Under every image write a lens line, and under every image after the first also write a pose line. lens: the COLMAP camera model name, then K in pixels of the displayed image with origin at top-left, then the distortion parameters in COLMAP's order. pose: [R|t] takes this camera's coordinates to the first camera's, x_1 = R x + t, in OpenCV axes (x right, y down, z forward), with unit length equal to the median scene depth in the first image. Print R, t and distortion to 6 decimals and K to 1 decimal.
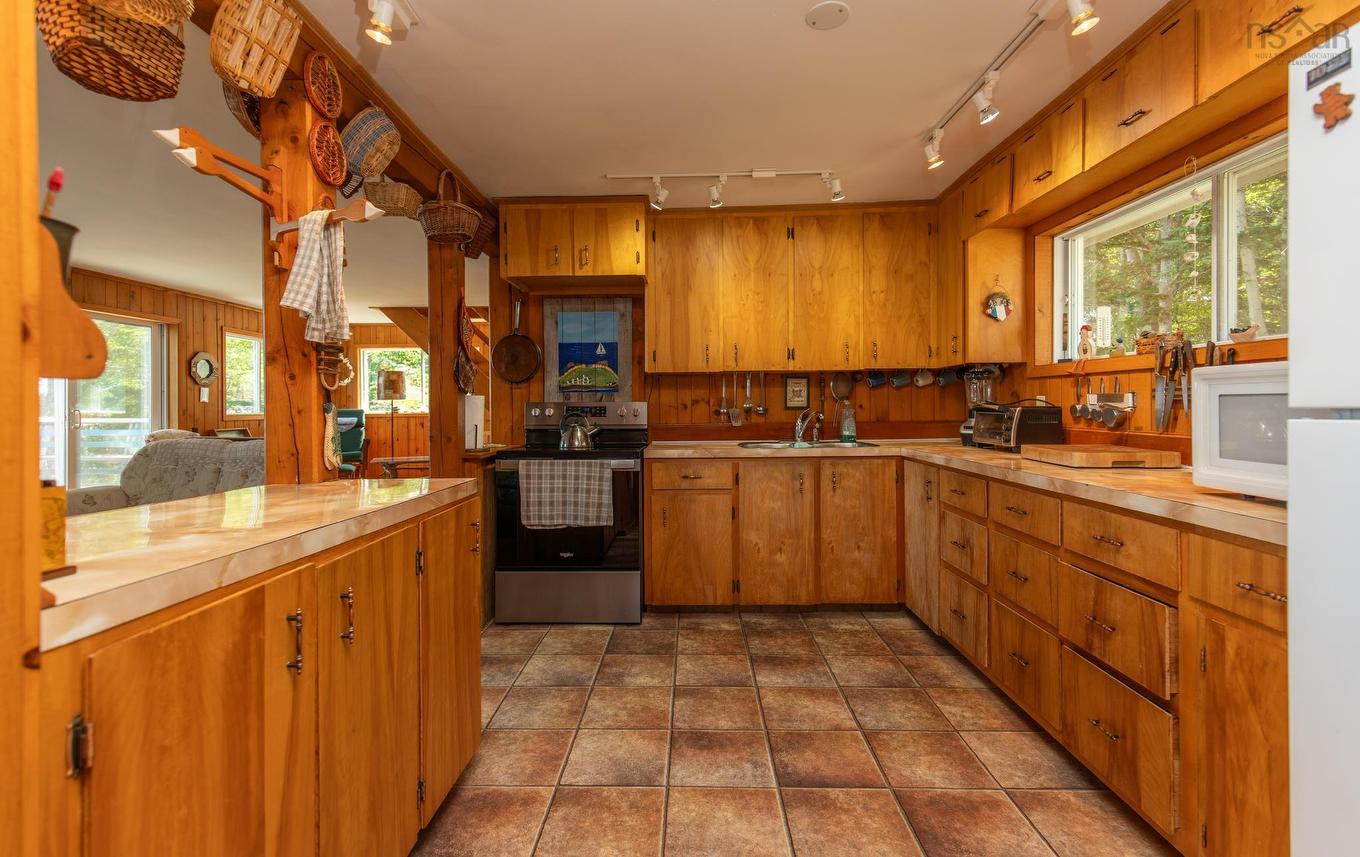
lens RADIAL K [[612.0, 0, 673.3], [0, 612.0, 403.9], [0, 0, 1]] dist [0.002776, -0.001027]
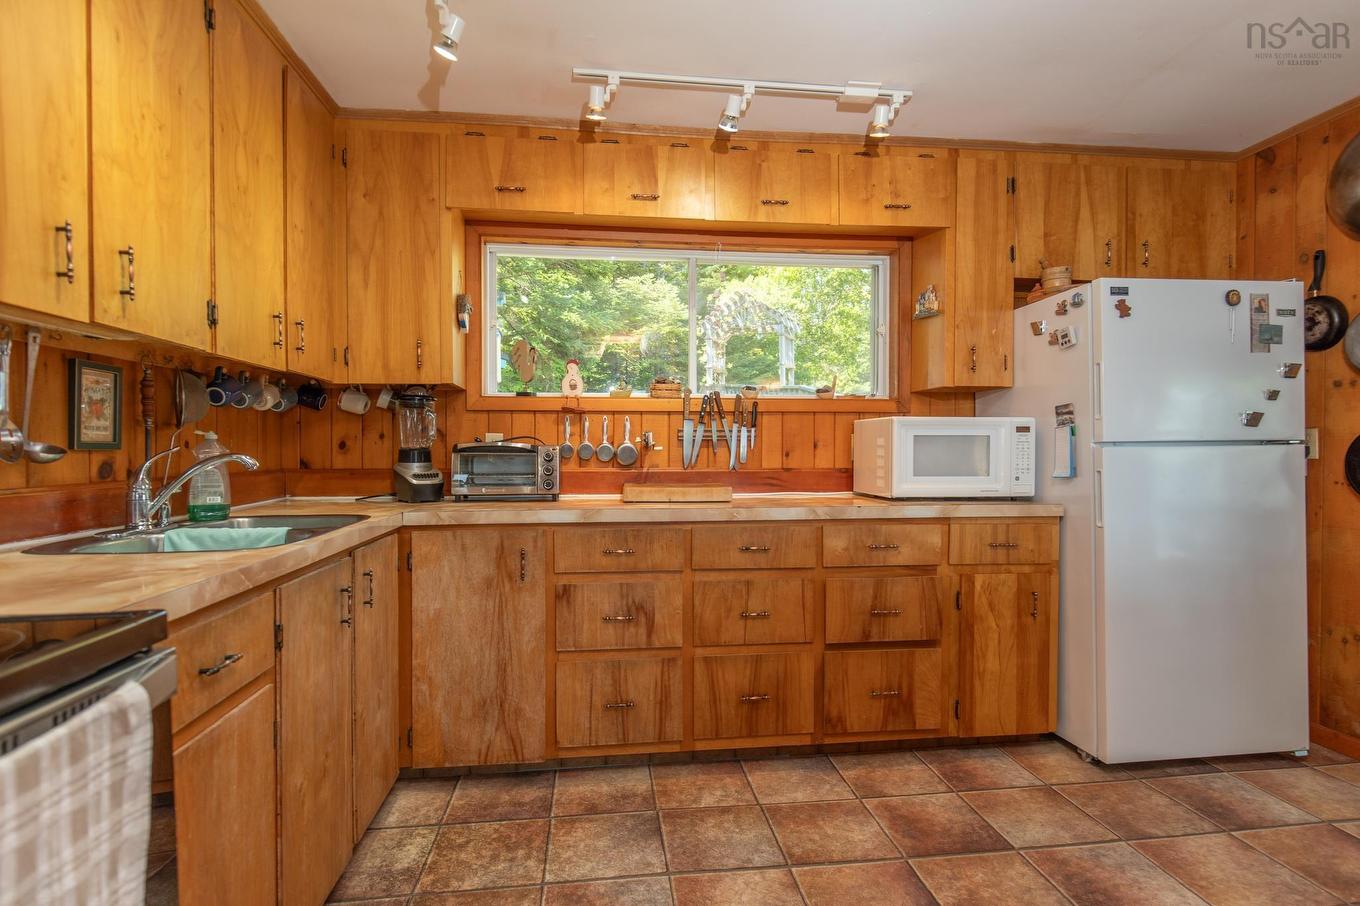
lens RADIAL K [[703.9, 0, 675.9], [0, 703.9, 461.7], [0, 0, 1]] dist [-0.000930, -0.000397]
pose [[-0.146264, -0.009622, 0.989199, -0.373572], [0.001091, 0.999951, 0.009888, 0.016106], [-0.989245, 0.002525, -0.146247, 0.892082]]
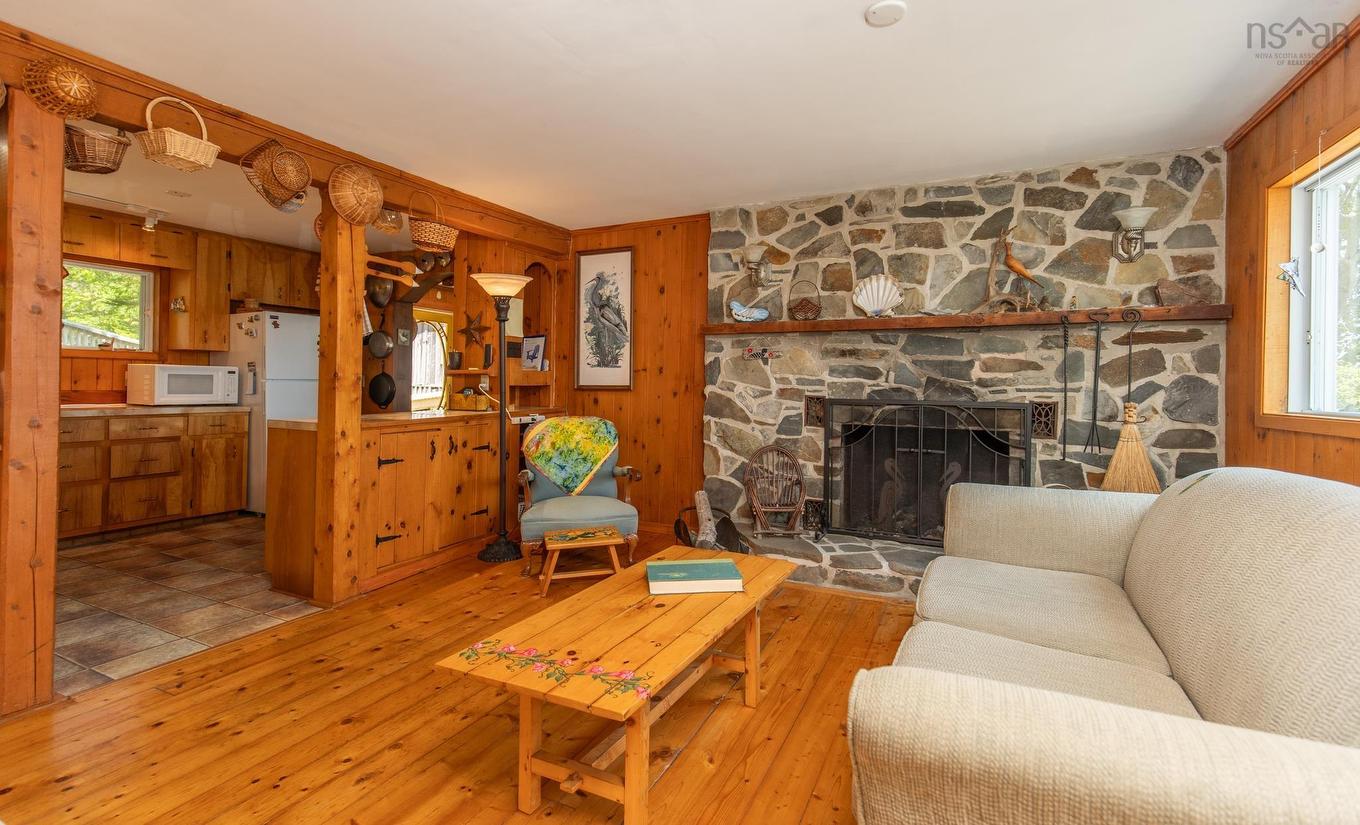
lens RADIAL K [[615.9, 0, 680.9], [0, 615.9, 383.7], [0, 0, 1]] dist [0.012671, -0.001696]
pose [[-0.912901, -0.006887, 0.408124, -1.343694], [-0.010794, 0.999915, -0.007271, 0.014350], [-0.408039, -0.011043, -0.912898, 1.359605]]
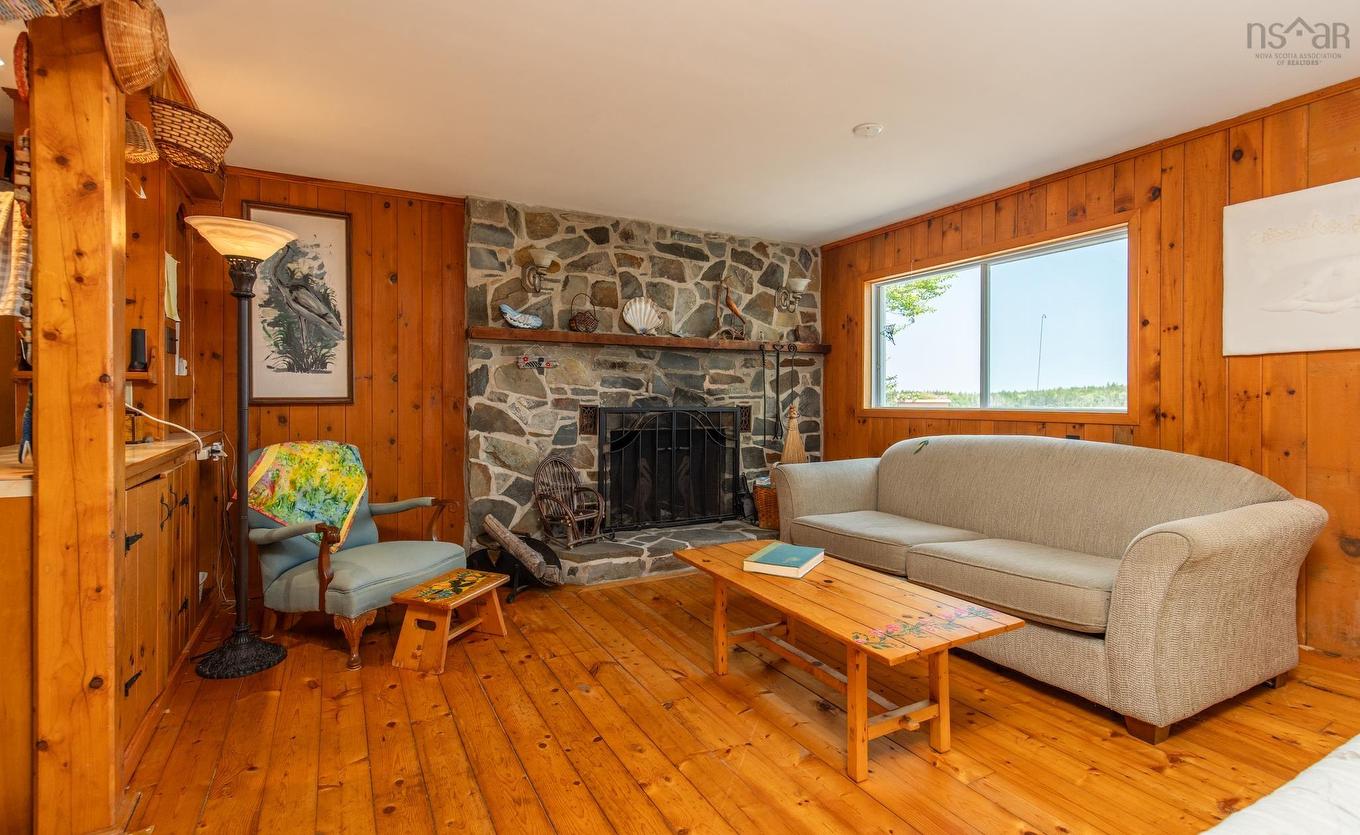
lens RADIAL K [[632.2, 0, 678.3], [0, 632.2, 402.2], [0, 0, 1]] dist [0.009516, -0.001928]
pose [[-0.868011, 0.004971, -0.496521, -0.543935], [0.003930, 0.999987, 0.003140, 0.017163], [0.496530, 0.000774, -0.868019, 1.363070]]
